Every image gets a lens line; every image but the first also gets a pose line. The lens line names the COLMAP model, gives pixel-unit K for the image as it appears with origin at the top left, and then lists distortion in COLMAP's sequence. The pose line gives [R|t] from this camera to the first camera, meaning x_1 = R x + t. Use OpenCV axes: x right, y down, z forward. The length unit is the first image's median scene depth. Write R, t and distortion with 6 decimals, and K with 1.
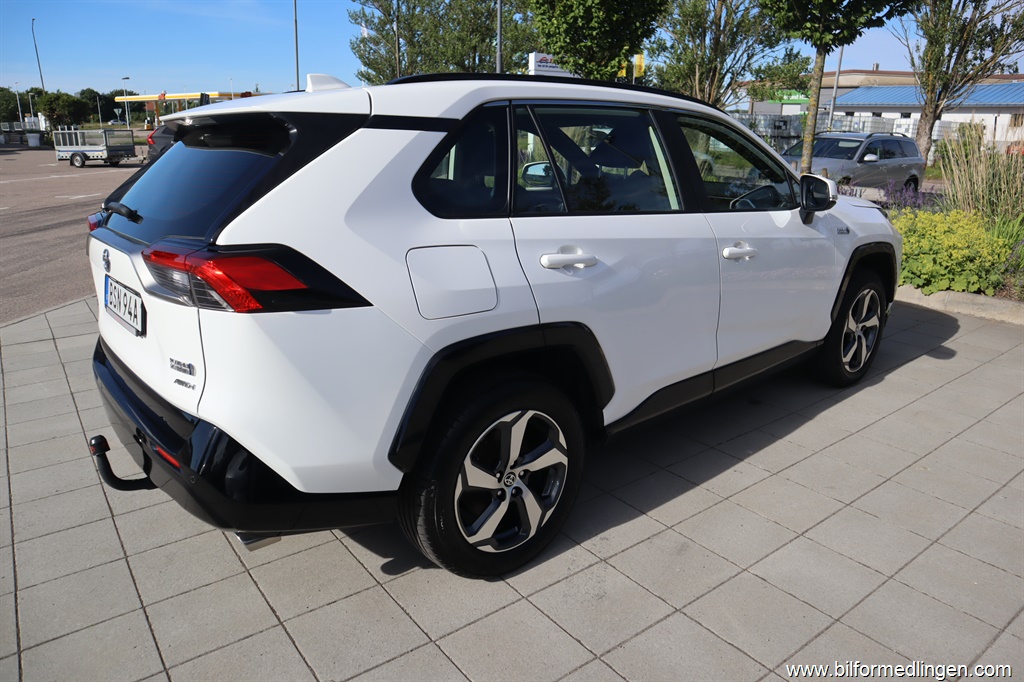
lens RADIAL K [[704.9, 0, 512.0], [0, 704.9, 341.0], [0, 0, 1]] dist [-0.095949, 0.044400]
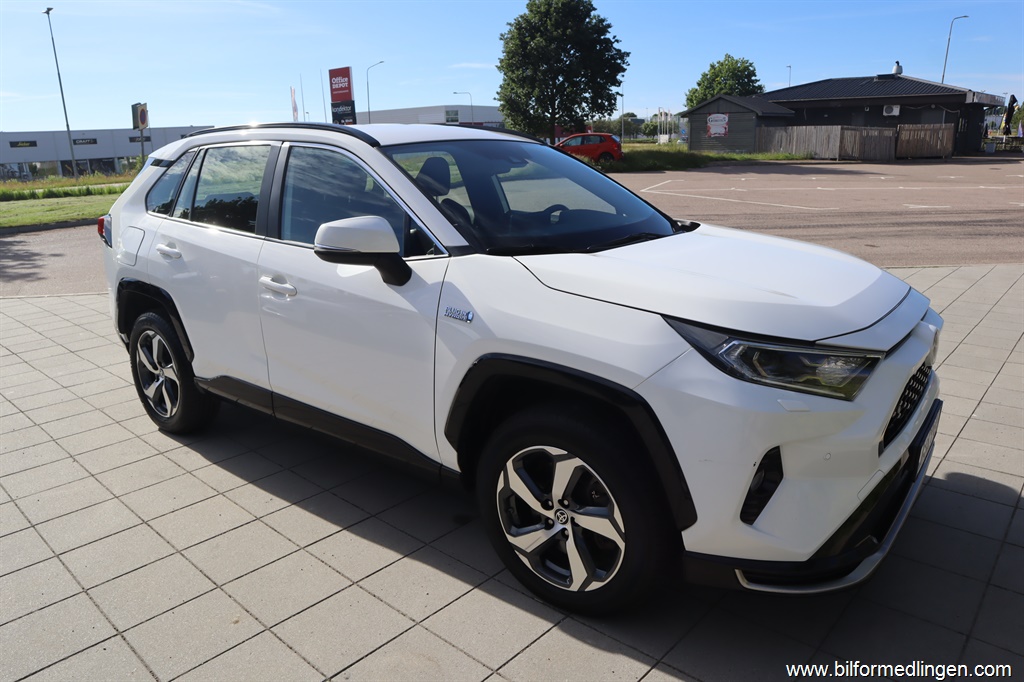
lens RADIAL K [[712.7, 0, 512.0], [0, 712.7, 341.0], [0, 0, 1]] dist [-0.133587, 0.081826]
pose [[0.193131, 0.256767, -0.946980, 1.095911], [-0.266027, 0.942702, 0.201353, -0.269657], [0.944421, 0.213034, 0.250372, 0.848532]]
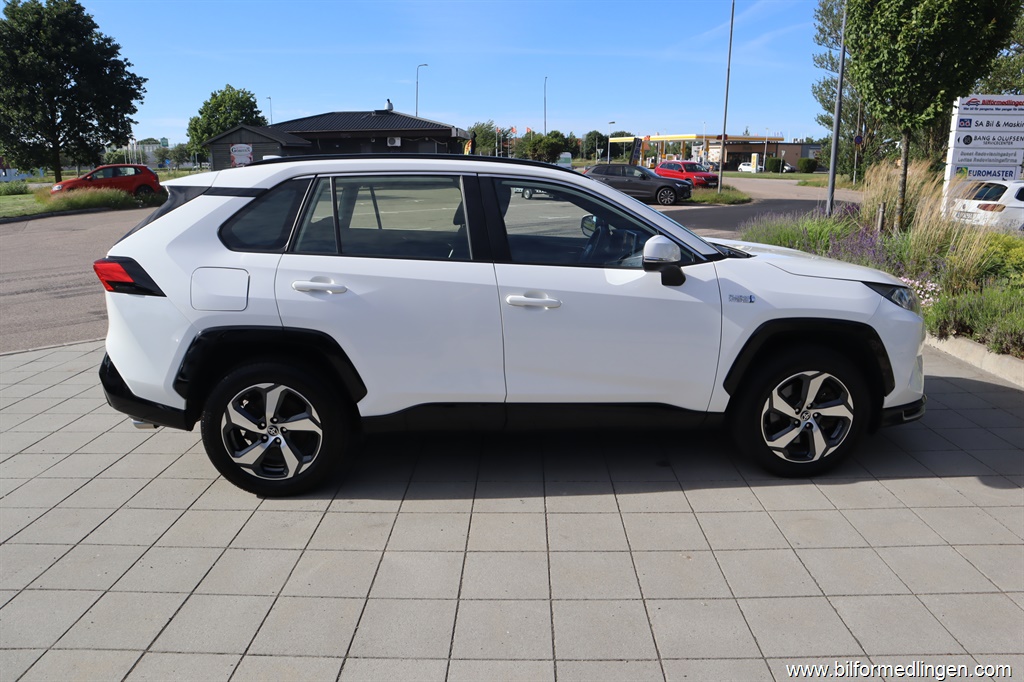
lens RADIAL K [[712.7, 0, 512.0], [0, 712.7, 341.0], [0, 0, 1]] dist [-0.133587, 0.081826]
pose [[0.793988, 0.142689, -0.590951, 0.801570], [-0.176228, 0.984349, 0.000902, -0.049533], [0.581831, 0.103426, 0.806707, 0.060472]]
